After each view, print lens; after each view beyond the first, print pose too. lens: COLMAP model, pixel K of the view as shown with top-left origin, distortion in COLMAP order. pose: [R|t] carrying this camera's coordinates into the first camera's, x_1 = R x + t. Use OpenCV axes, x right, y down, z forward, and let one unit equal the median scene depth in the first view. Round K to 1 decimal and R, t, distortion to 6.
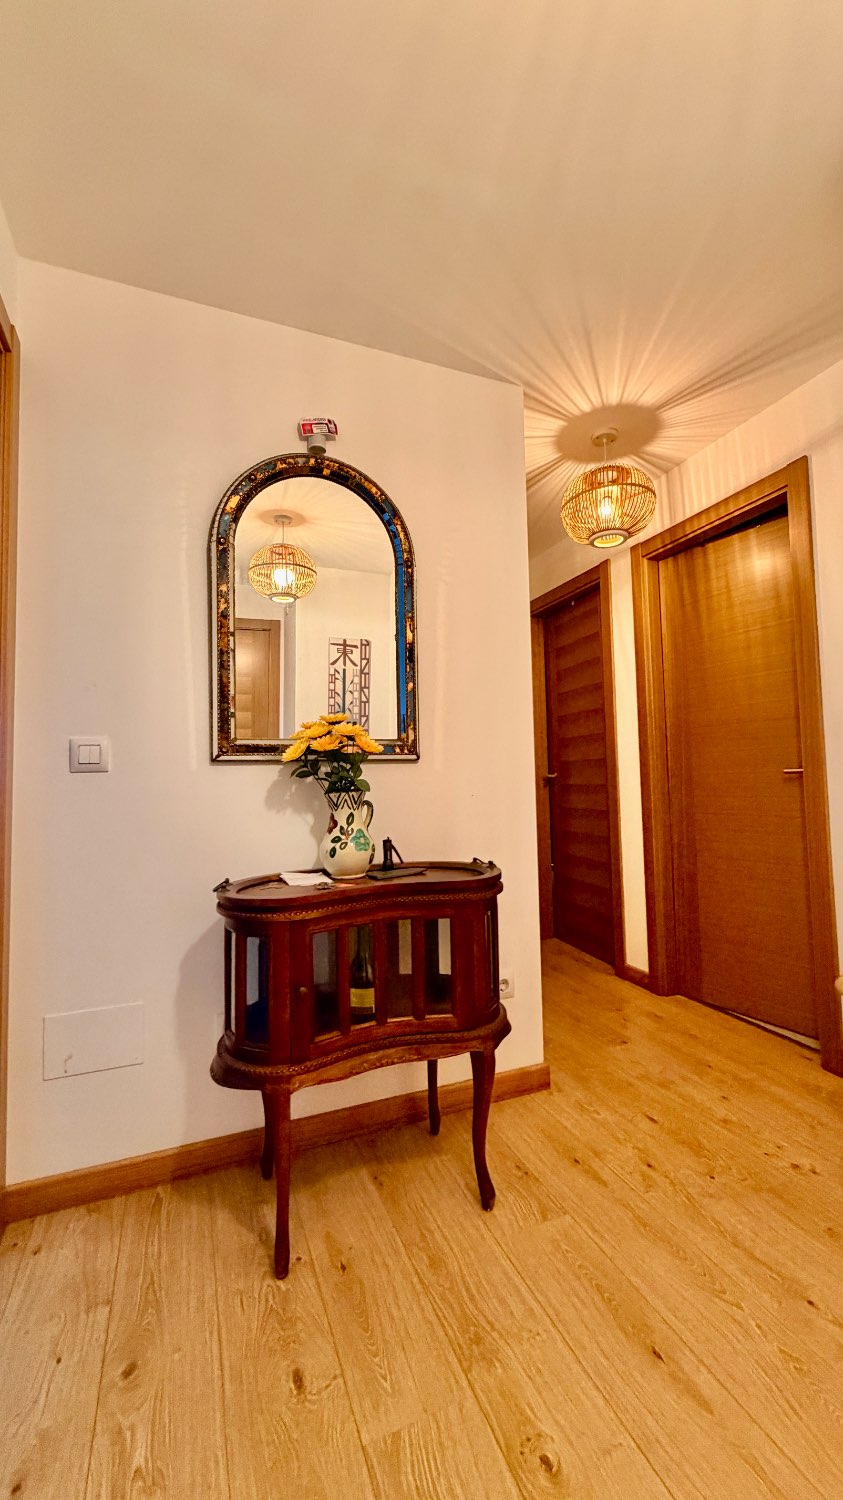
lens RADIAL K [[593.6, 0, 421.1], [0, 593.6, 744.6], [0, 0, 1]] dist [-0.003094, -0.000421]
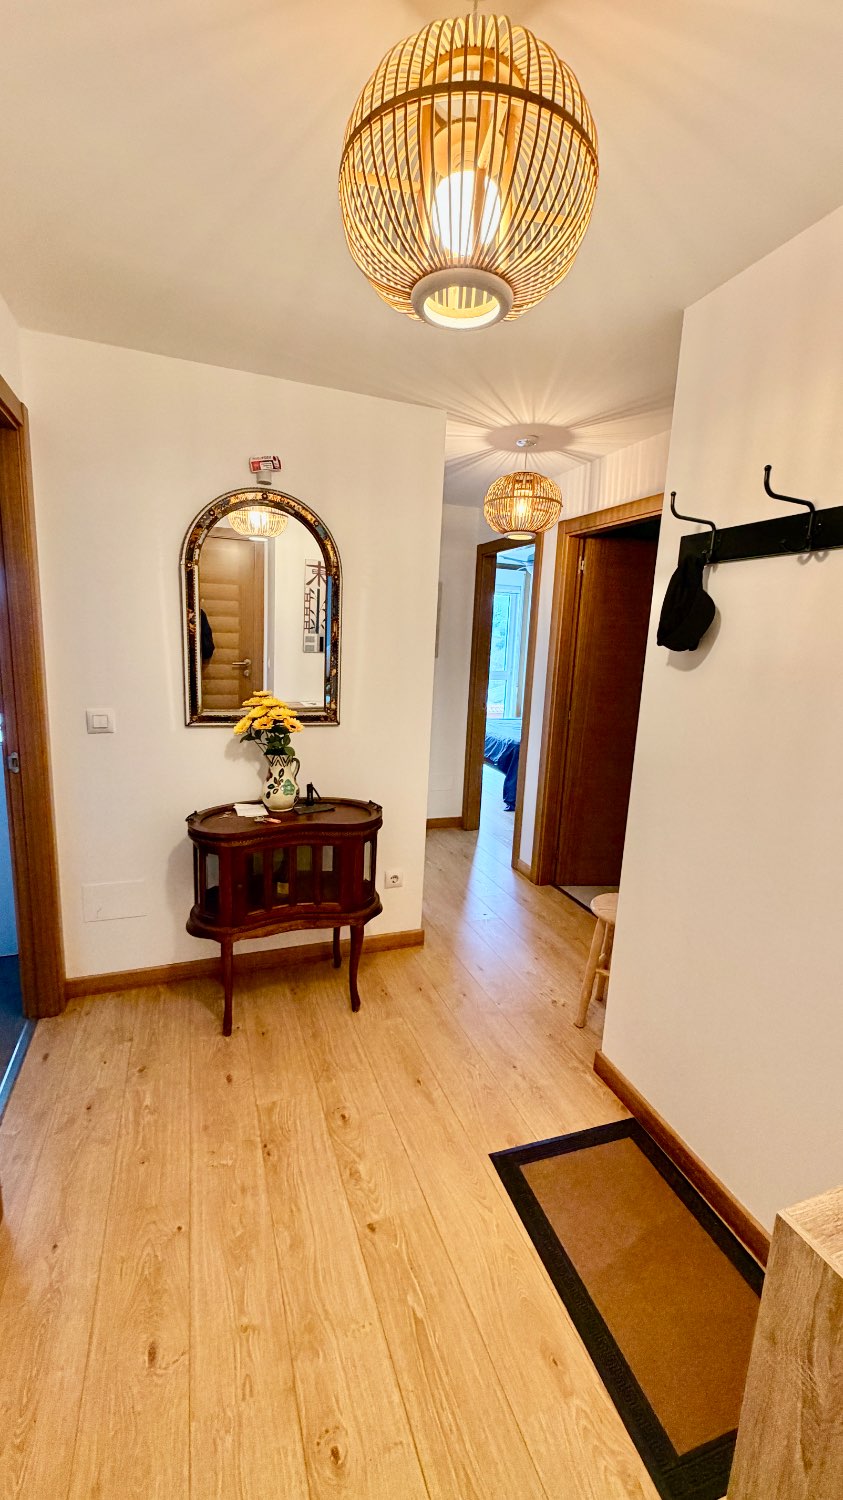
lens RADIAL K [[593.6, 0, 421.1], [0, 593.6, 744.6], [0, 0, 1]] dist [-0.003094, -0.000421]
pose [[0.997741, 0.067168, -0.001436, 0.223250], [-0.064984, 0.970282, 0.233087, -0.307916], [0.017049, -0.232467, 0.972455, -0.398933]]
